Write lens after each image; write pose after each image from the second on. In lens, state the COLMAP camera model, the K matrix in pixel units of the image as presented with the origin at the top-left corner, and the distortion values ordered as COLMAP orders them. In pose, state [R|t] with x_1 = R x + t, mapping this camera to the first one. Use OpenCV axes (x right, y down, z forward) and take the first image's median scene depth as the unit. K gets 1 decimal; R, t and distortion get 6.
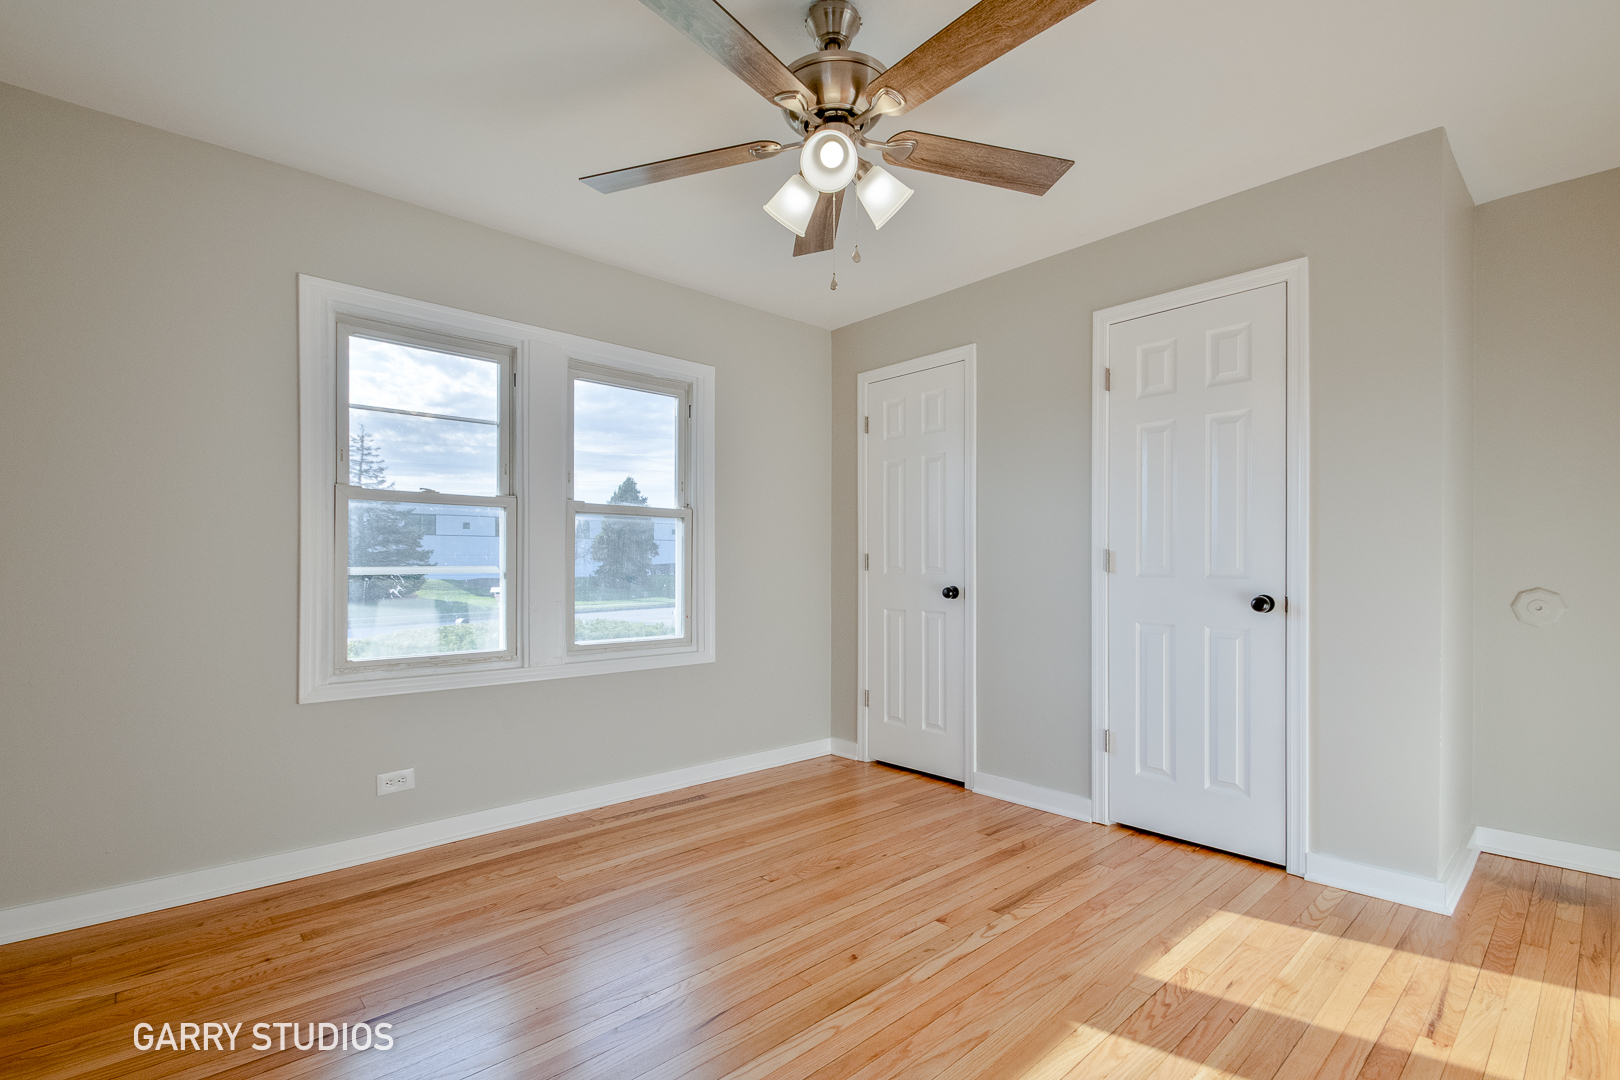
lens RADIAL K [[696.4, 0, 806.3], [0, 696.4, 563.9], [0, 0, 1]] dist [0.001755, -0.000094]
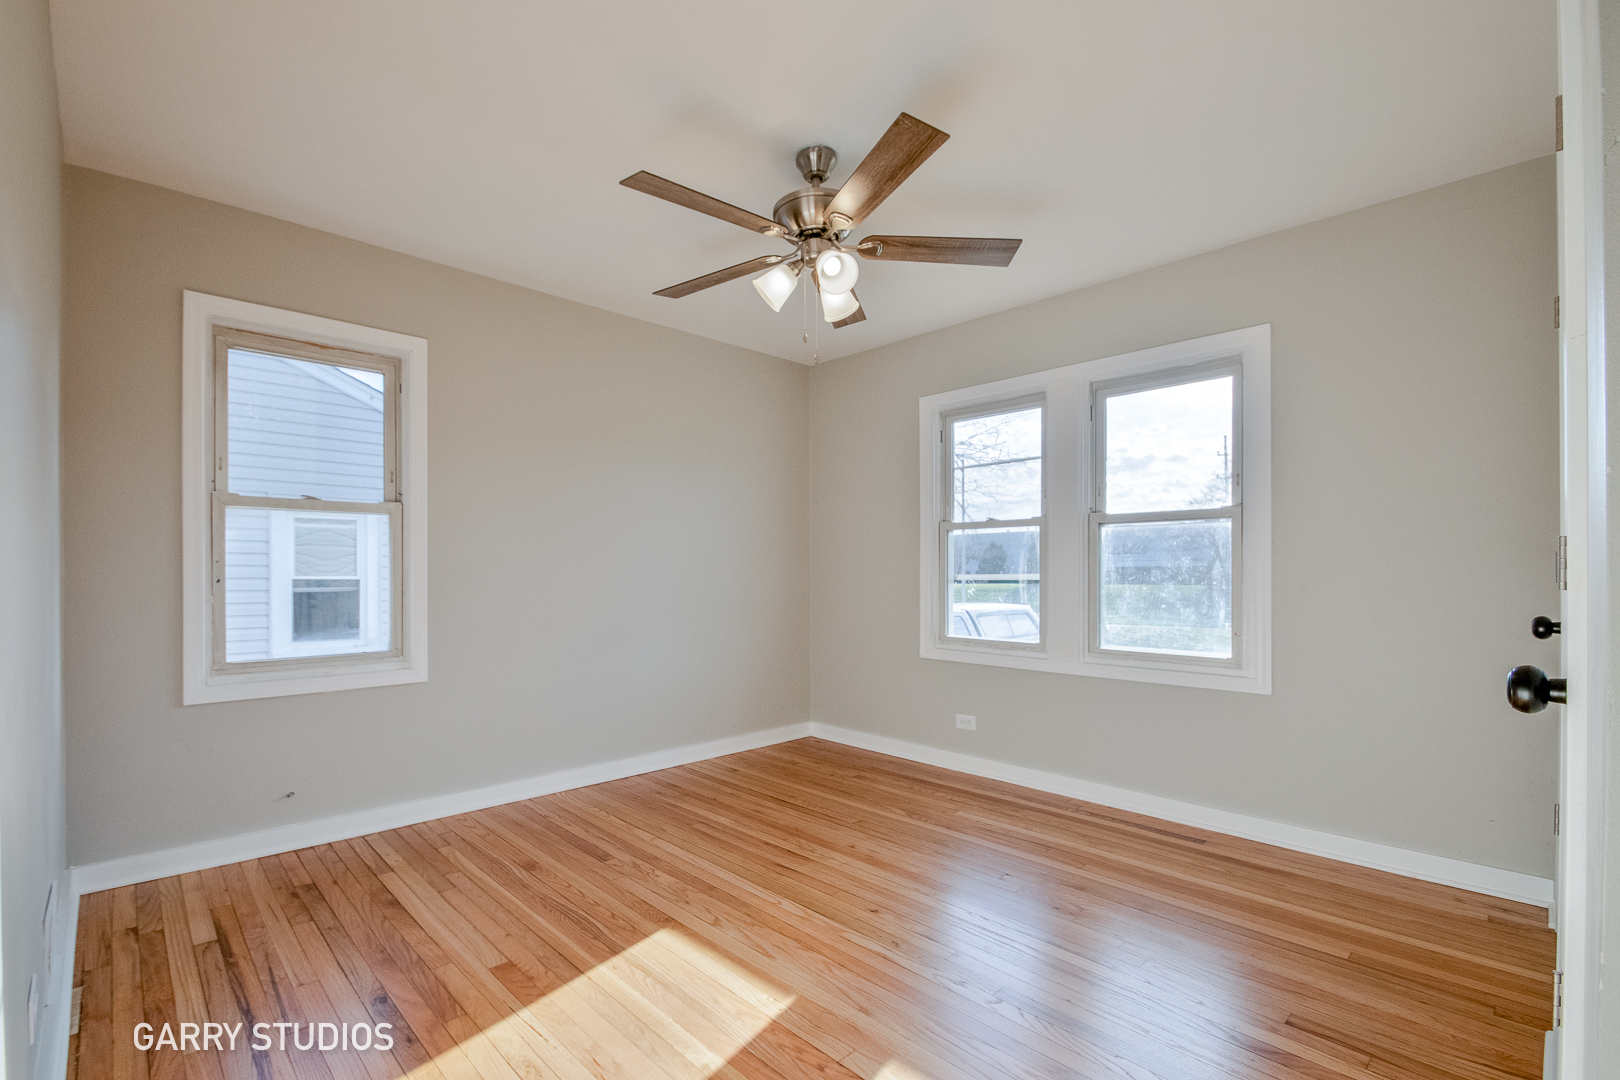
lens RADIAL K [[716.6, 0, 806.4], [0, 716.6, 573.1], [0, 0, 1]] dist [0.000596, -0.000828]
pose [[0.065634, -0.001103, -0.997843, 0.837725], [0.004816, 0.999988, -0.000789, -0.000418], [0.997832, -0.004754, 0.065638, 0.539572]]
